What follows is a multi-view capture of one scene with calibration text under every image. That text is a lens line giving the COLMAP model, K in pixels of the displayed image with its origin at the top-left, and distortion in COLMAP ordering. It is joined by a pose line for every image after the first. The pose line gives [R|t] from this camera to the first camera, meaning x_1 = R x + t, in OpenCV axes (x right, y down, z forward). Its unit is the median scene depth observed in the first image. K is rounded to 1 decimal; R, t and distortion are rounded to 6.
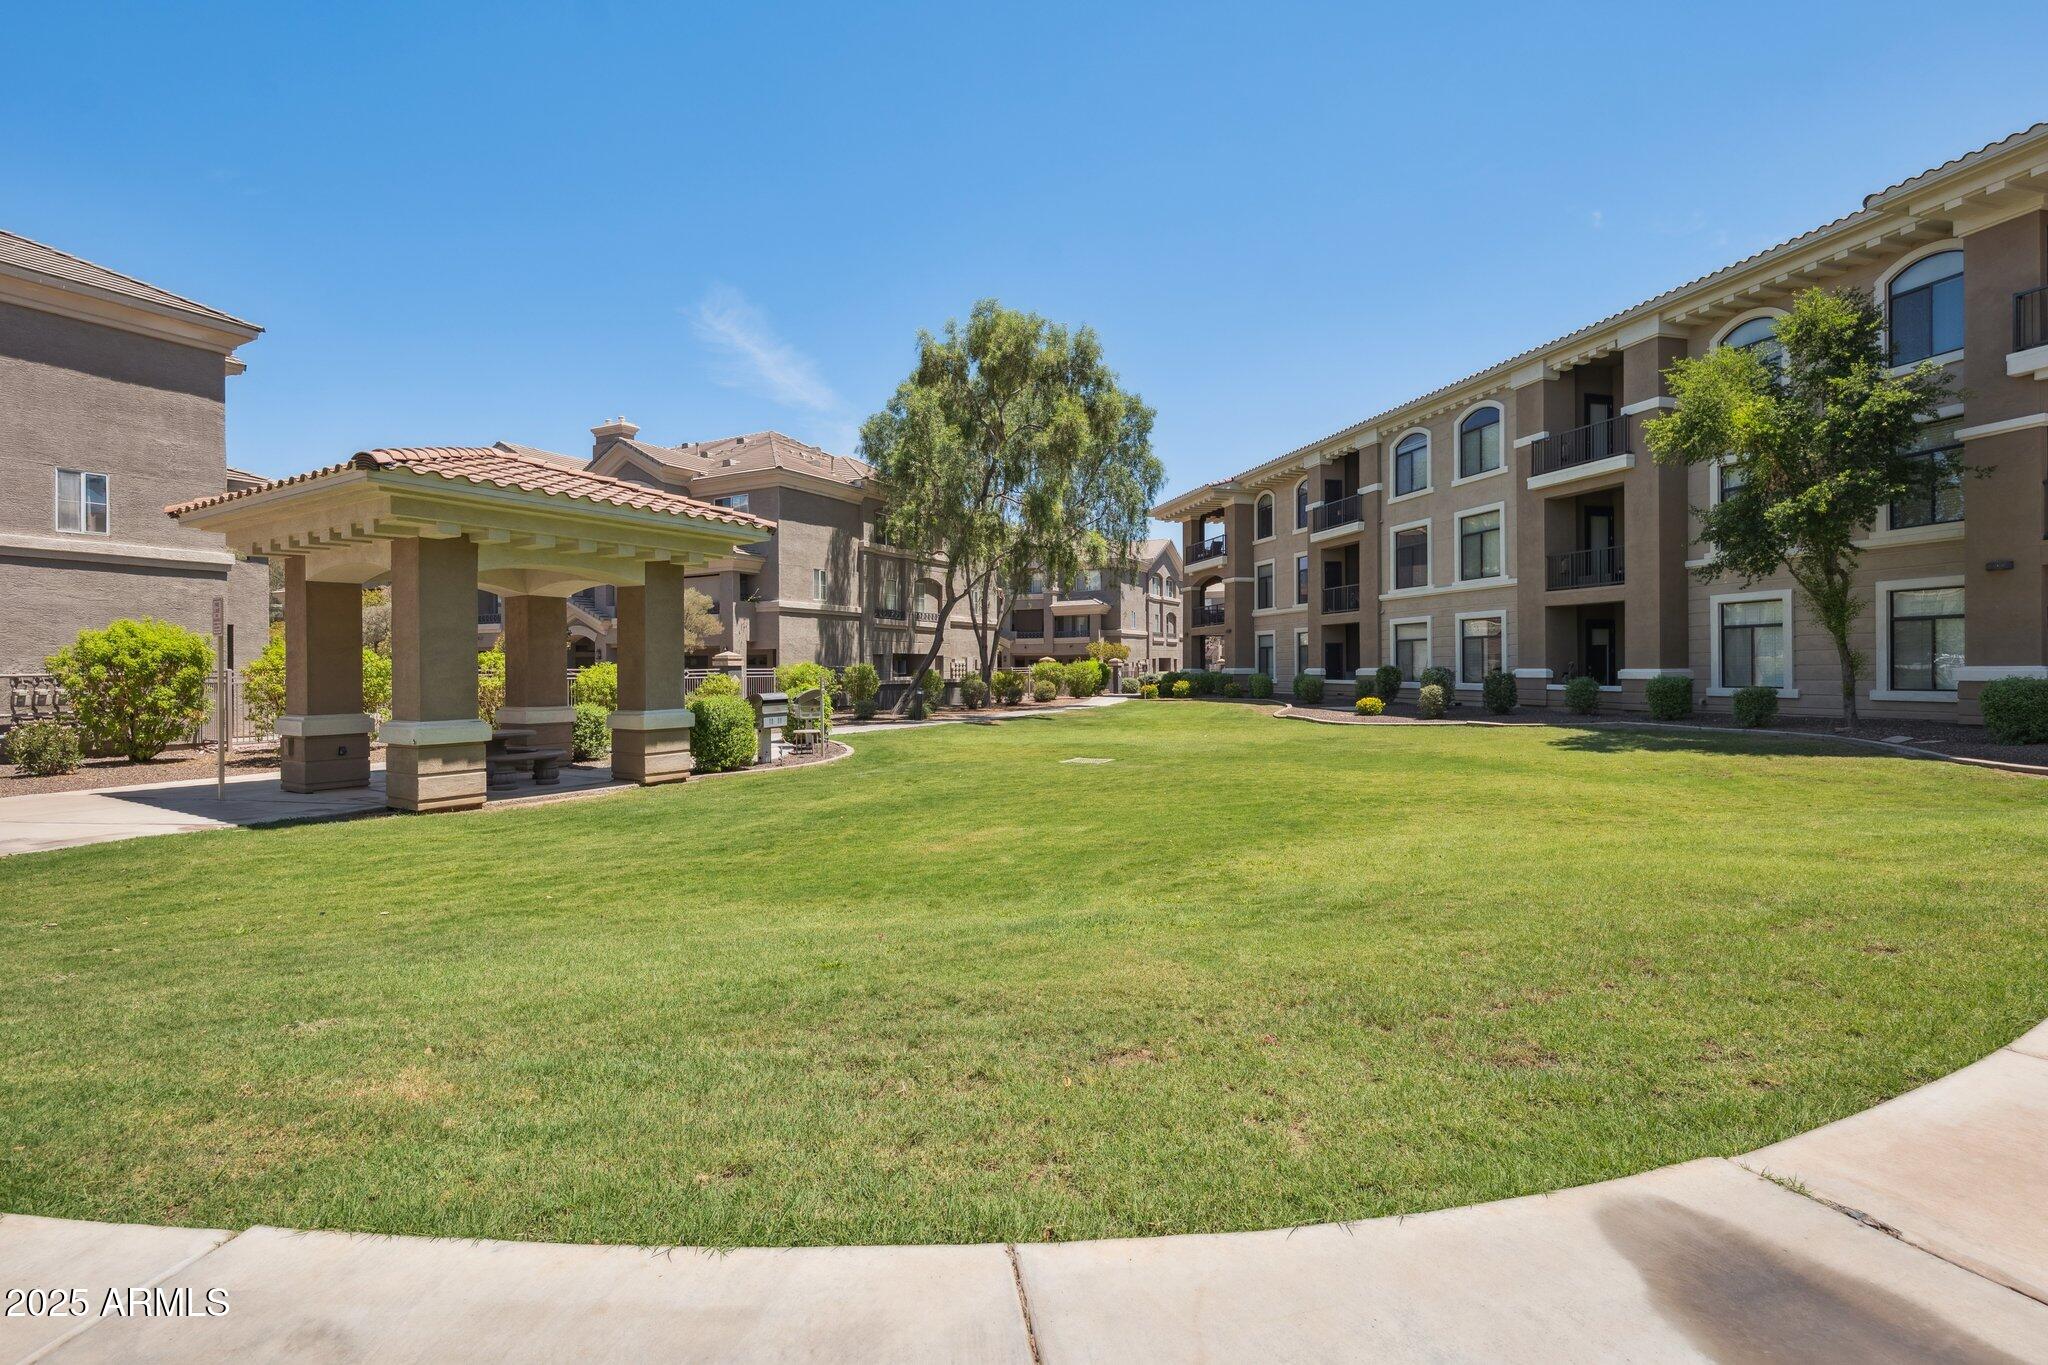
lens RADIAL K [[973.3, 0, 1019.8], [0, 973.3, 672.9], [0, 0, 1]] dist [0.001081, 0.000043]
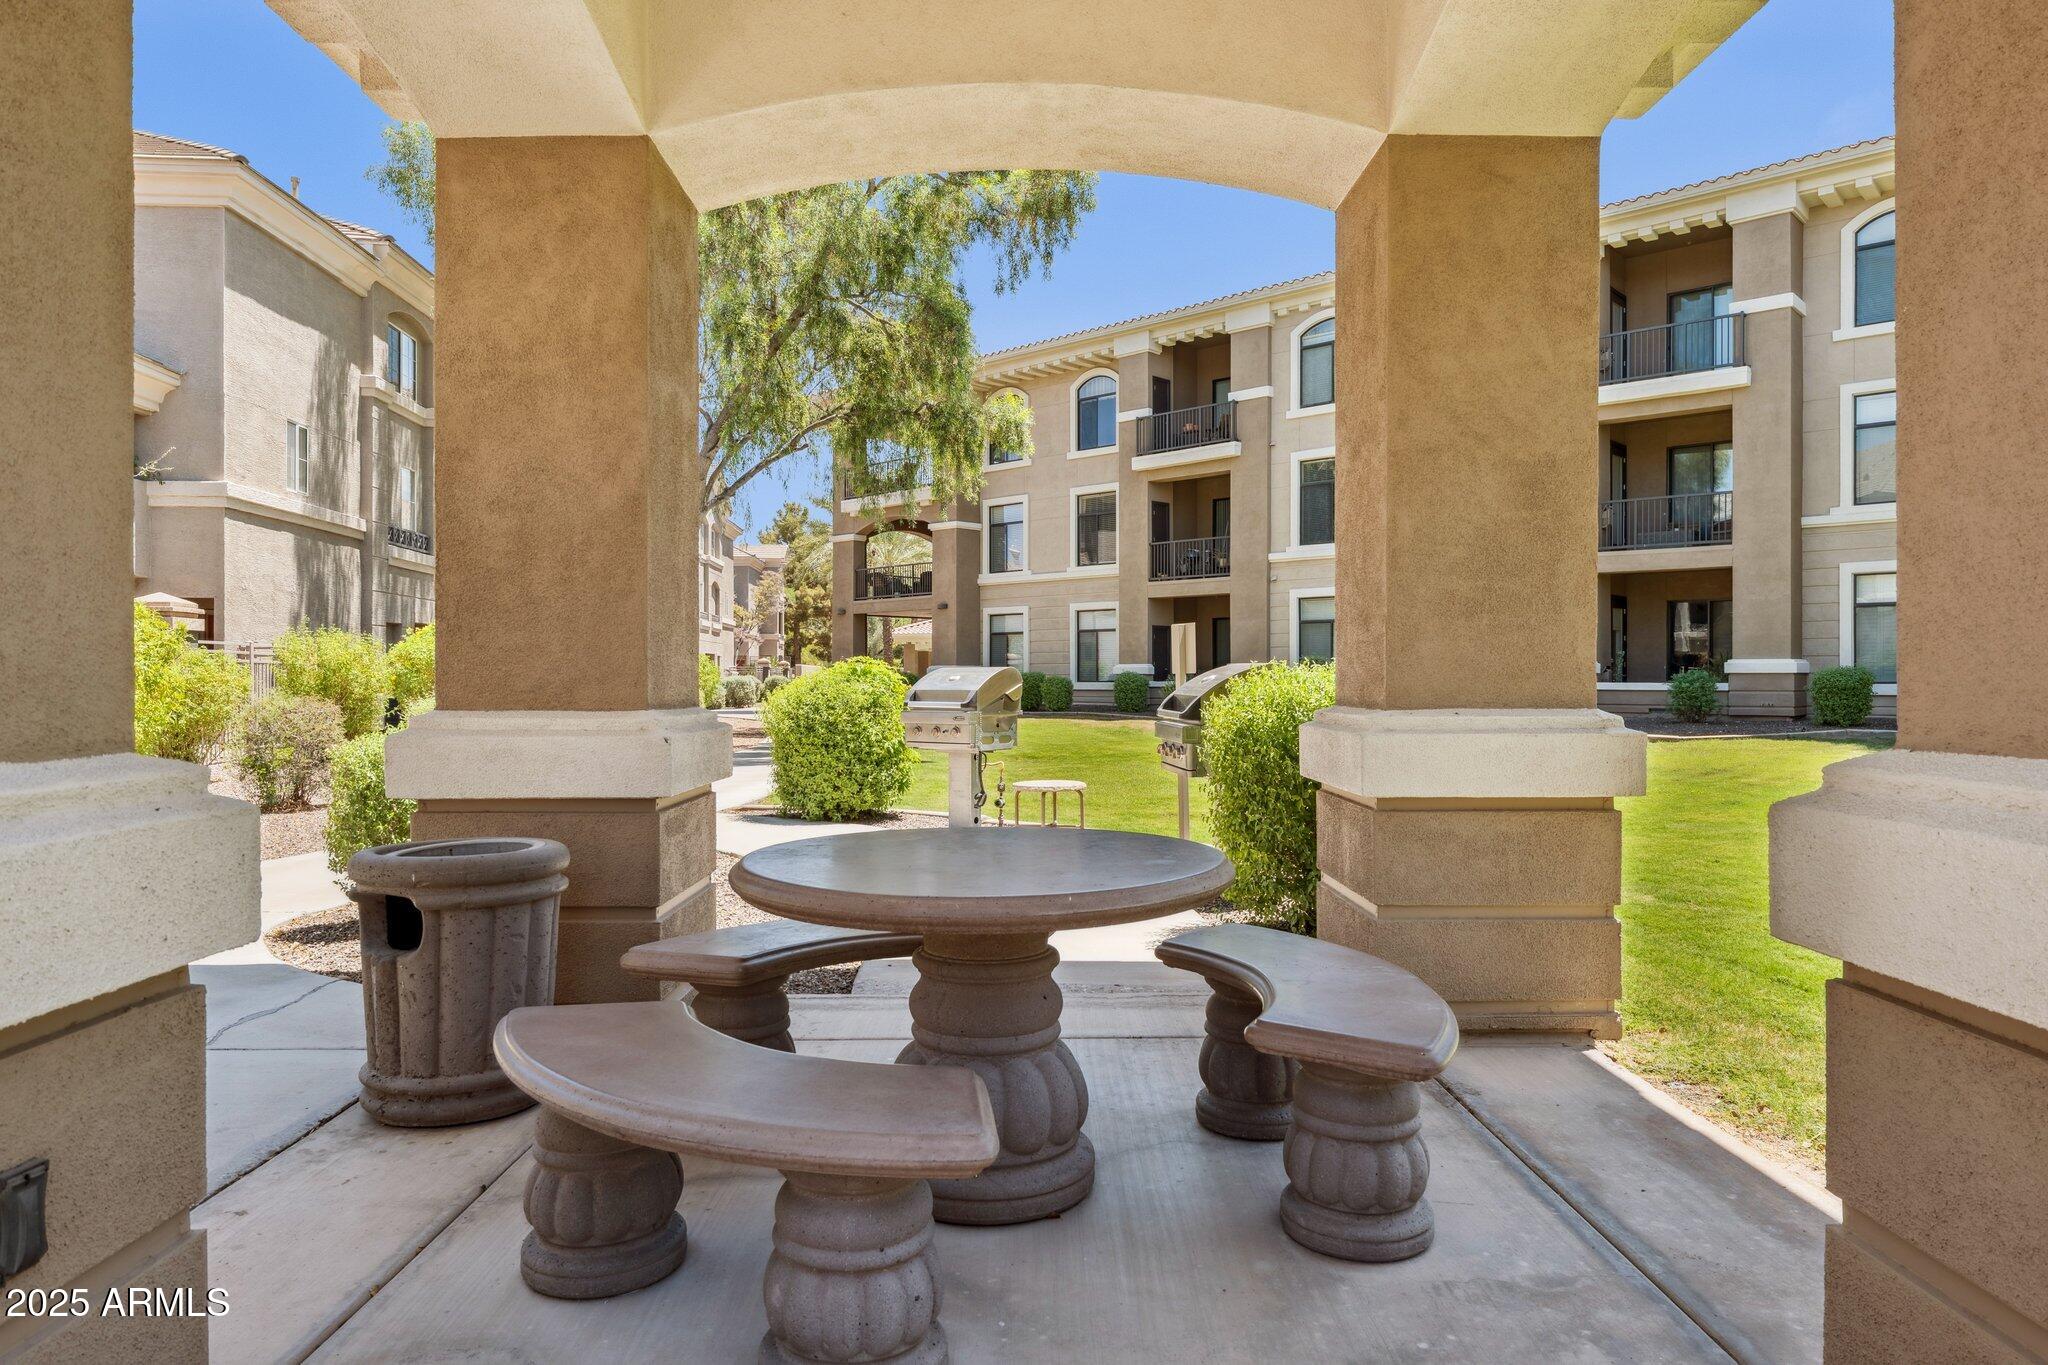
lens RADIAL K [[1316.0, 0, 1021.5], [0, 1316.0, 692.1], [0, 0, 1]] dist [-0.003925, 0.001335]
pose [[0.835499, 0.000757, 0.549491, -0.256828], [-0.001060, 0.999999, 0.000236, 0.014385], [-0.549491, -0.000780, 0.835500, 0.322531]]
